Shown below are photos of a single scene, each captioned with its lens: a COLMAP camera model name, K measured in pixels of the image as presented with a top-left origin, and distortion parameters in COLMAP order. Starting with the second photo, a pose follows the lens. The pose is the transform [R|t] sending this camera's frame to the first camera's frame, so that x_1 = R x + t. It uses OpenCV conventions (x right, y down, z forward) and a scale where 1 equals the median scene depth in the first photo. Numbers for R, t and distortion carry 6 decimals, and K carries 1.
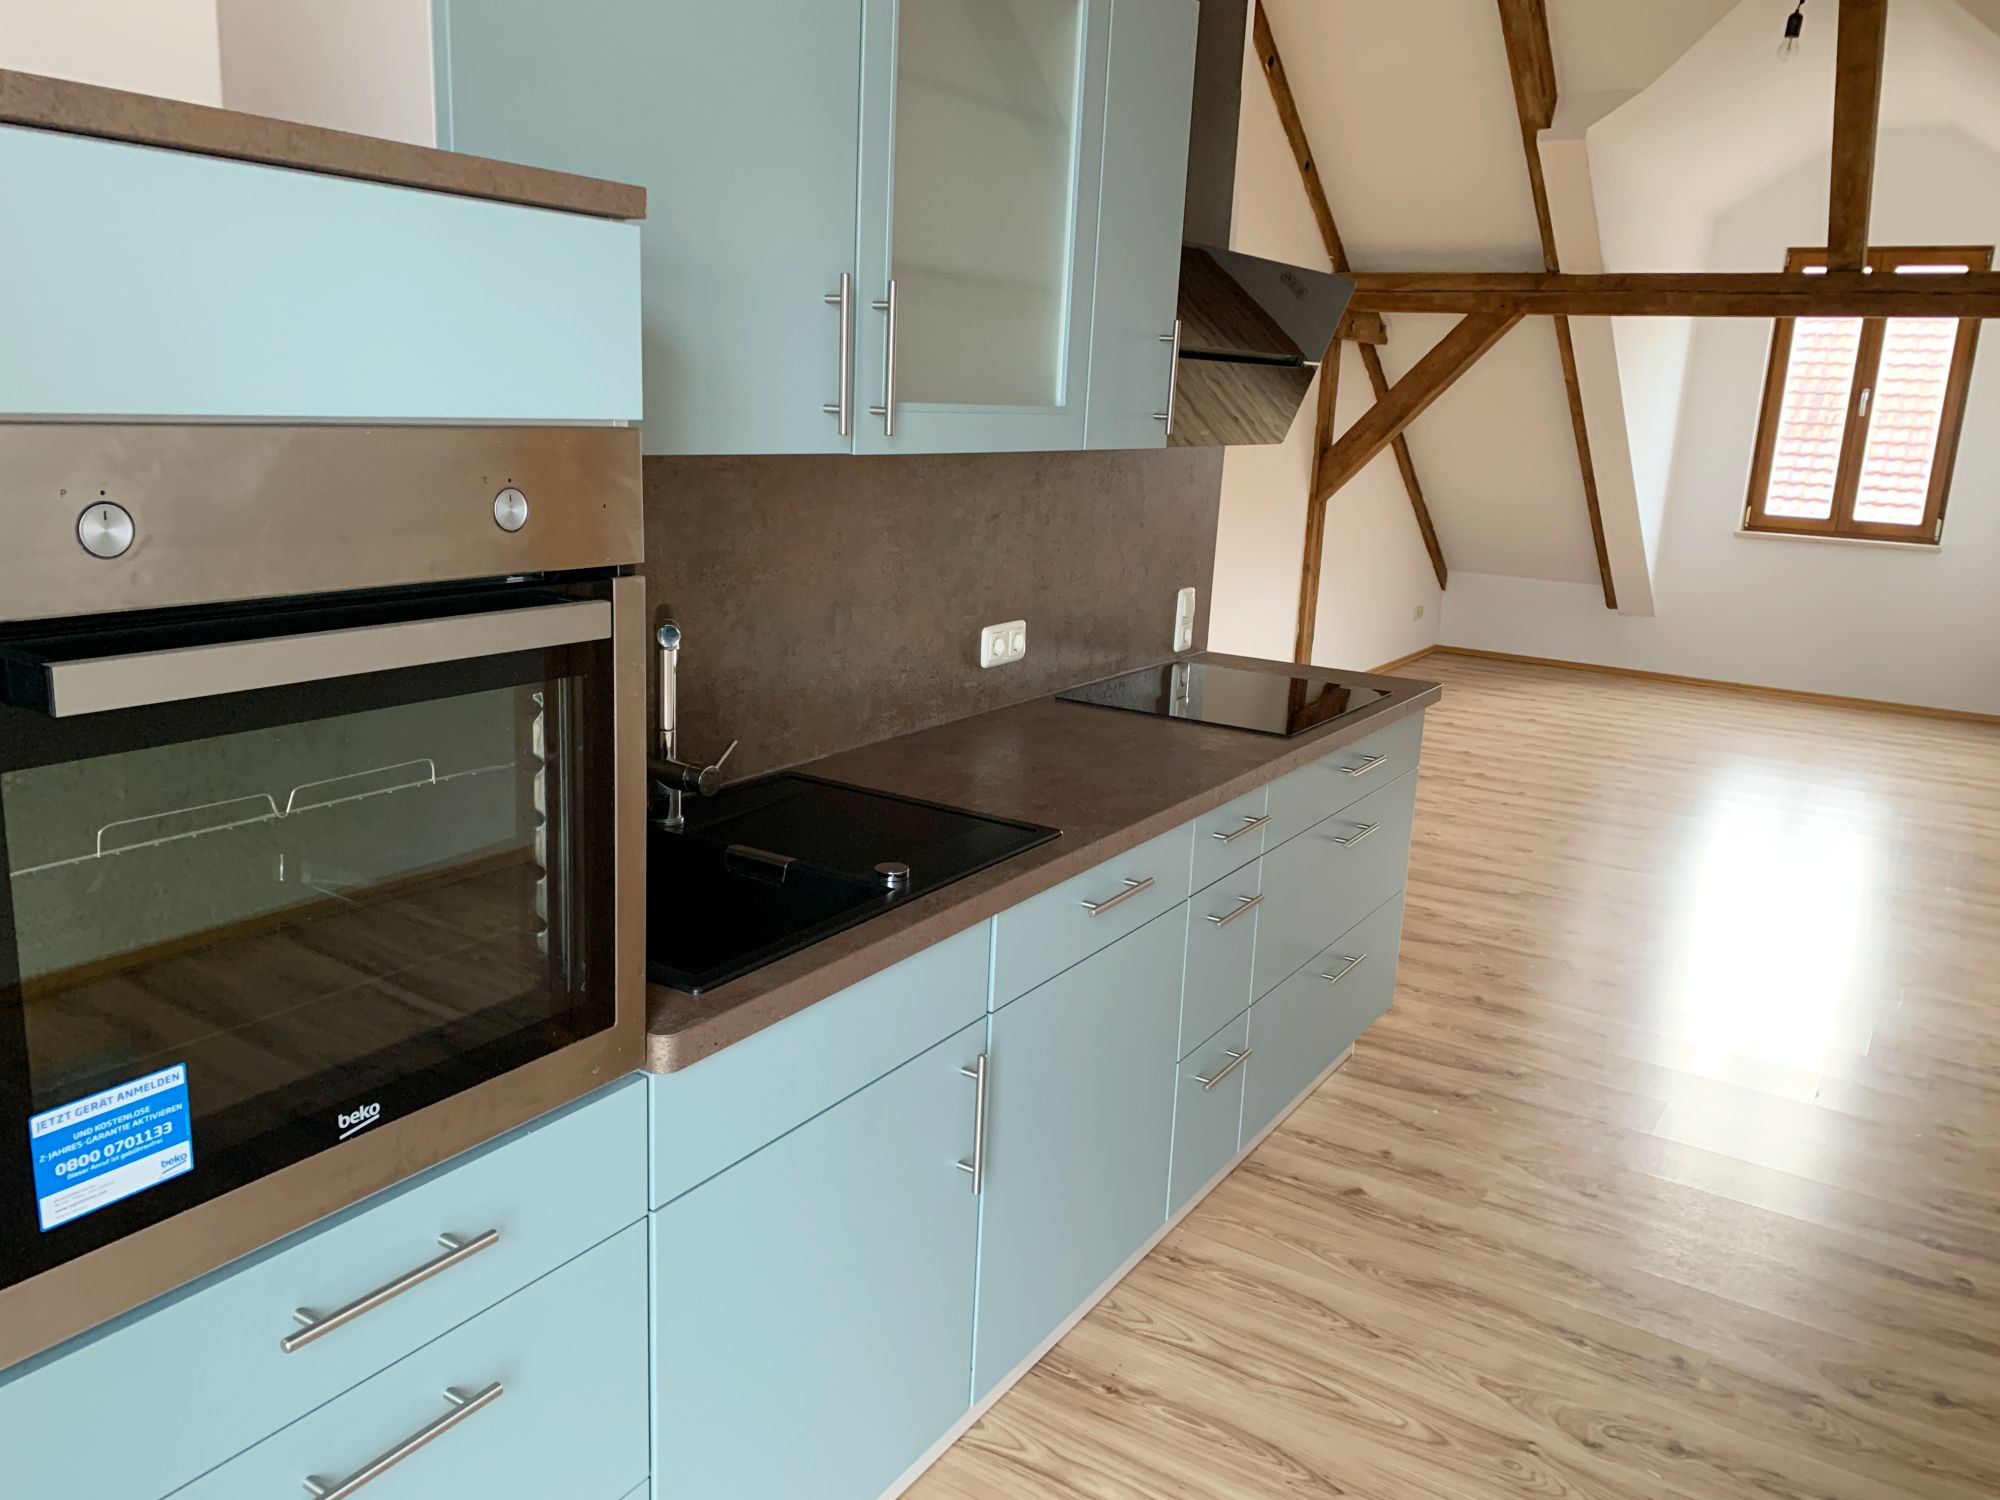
lens RADIAL K [[1523.4, 0, 995.4], [0, 1523.4, 748.4], [0, 0, 1]] dist [0.013983, 0.012514]
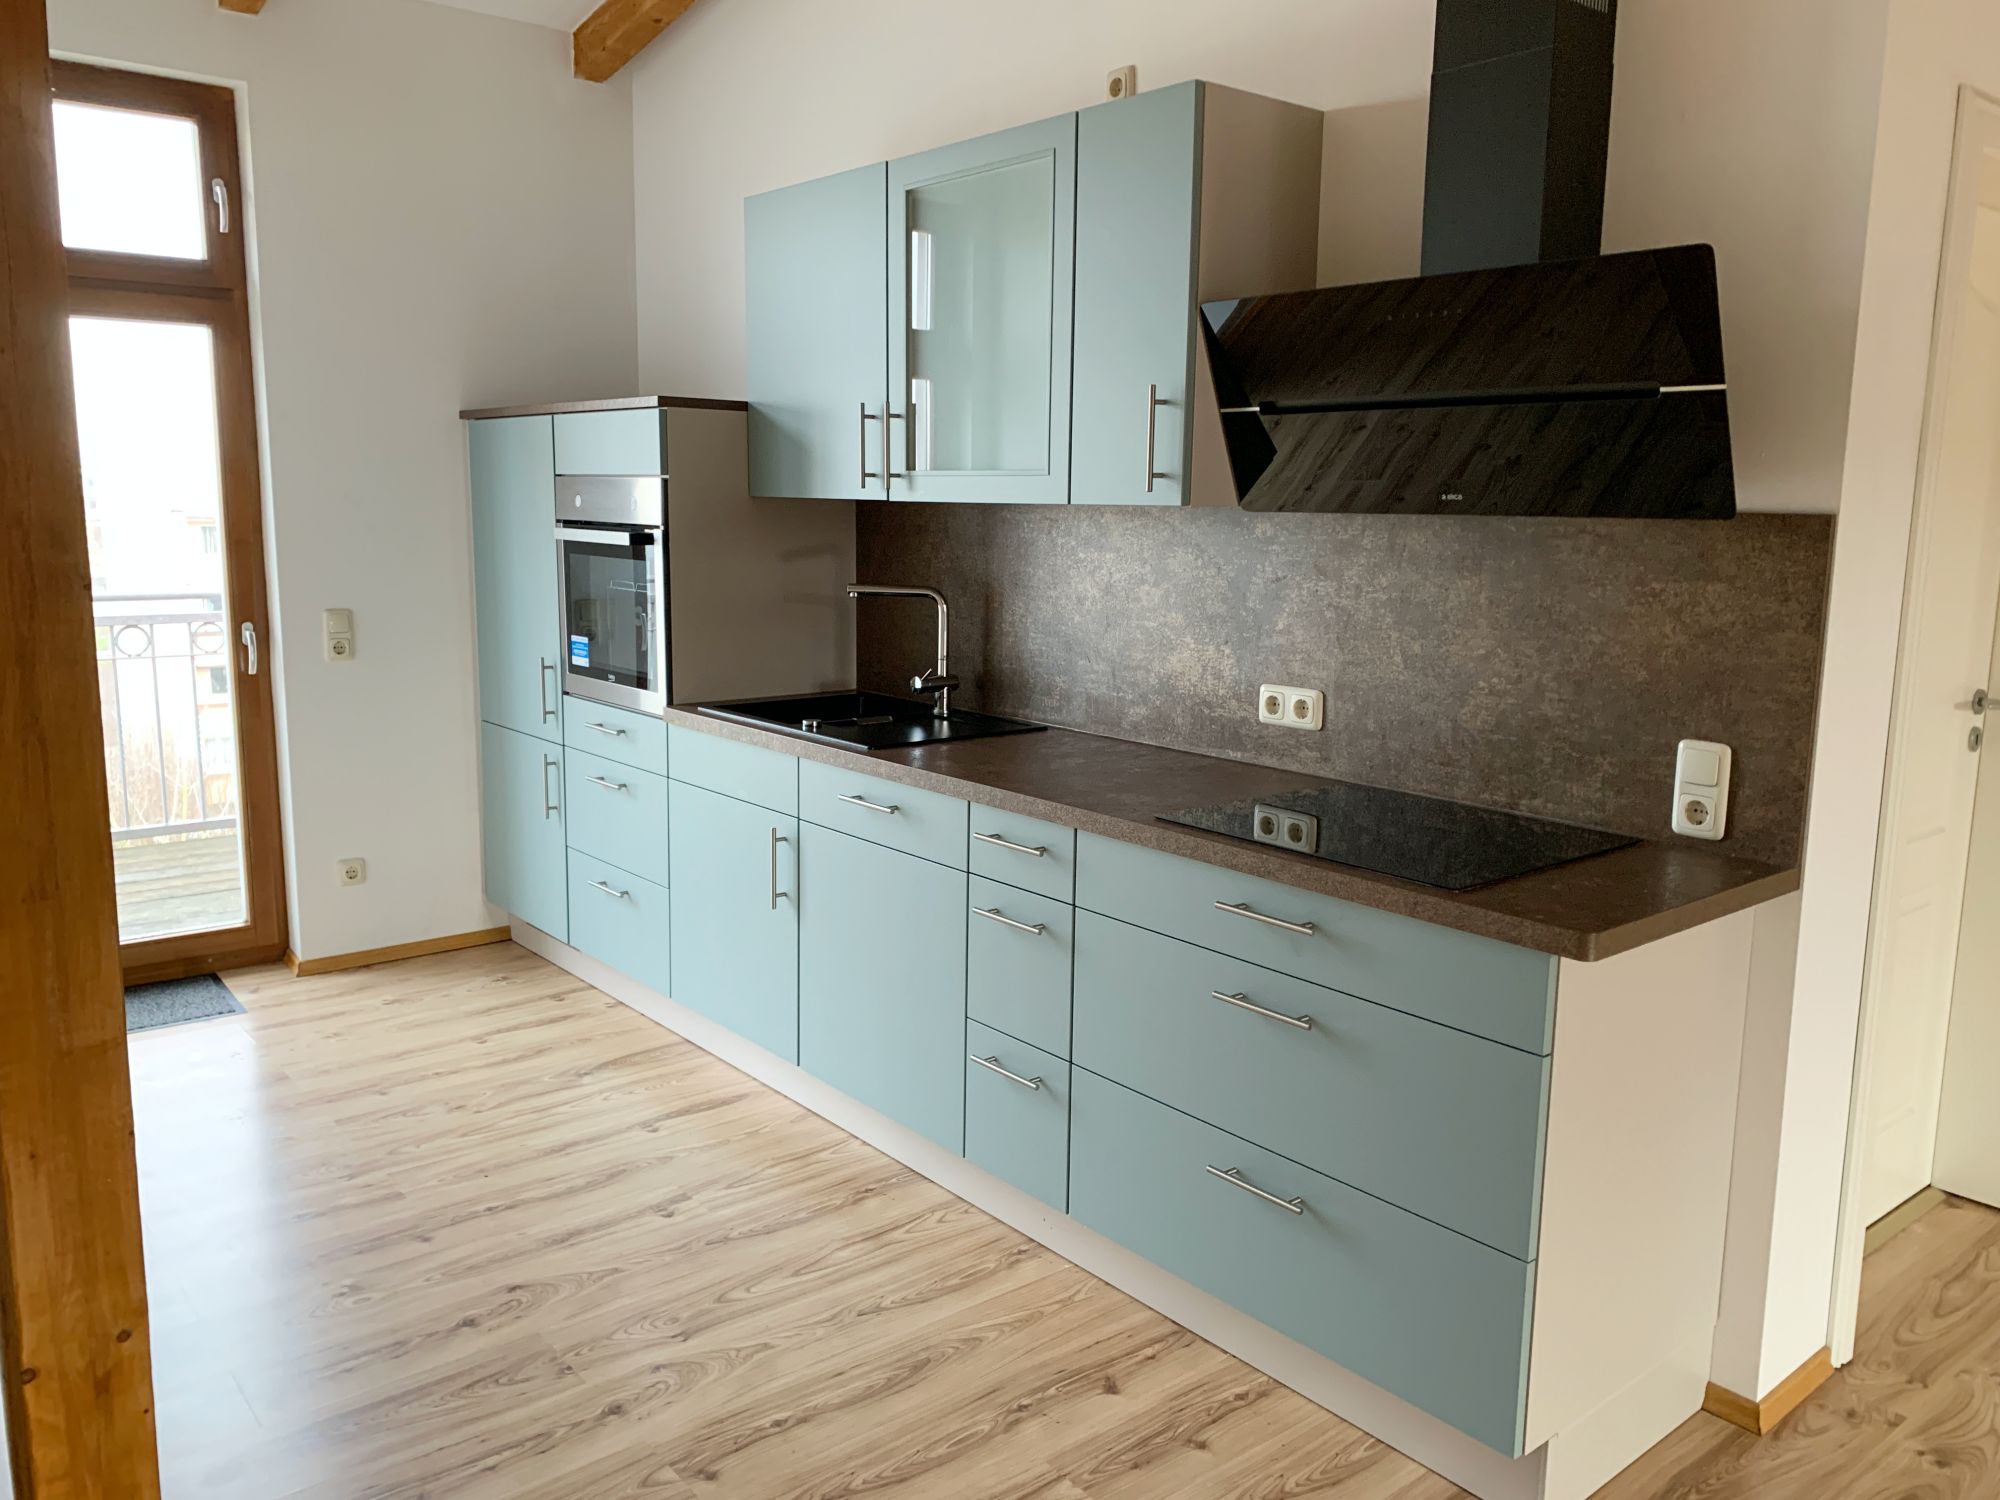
lens RADIAL K [[1523.4, 0, 999.4], [0, 1523.4, 746.7], [0, 0, 1]] dist [0.013983, 0.012514]
pose [[-0.298112, 0.110226, -0.948145, 1.248202], [-0.245224, 0.951127, 0.187676, -0.225585], [0.922494, 0.288457, -0.256512, 1.316974]]
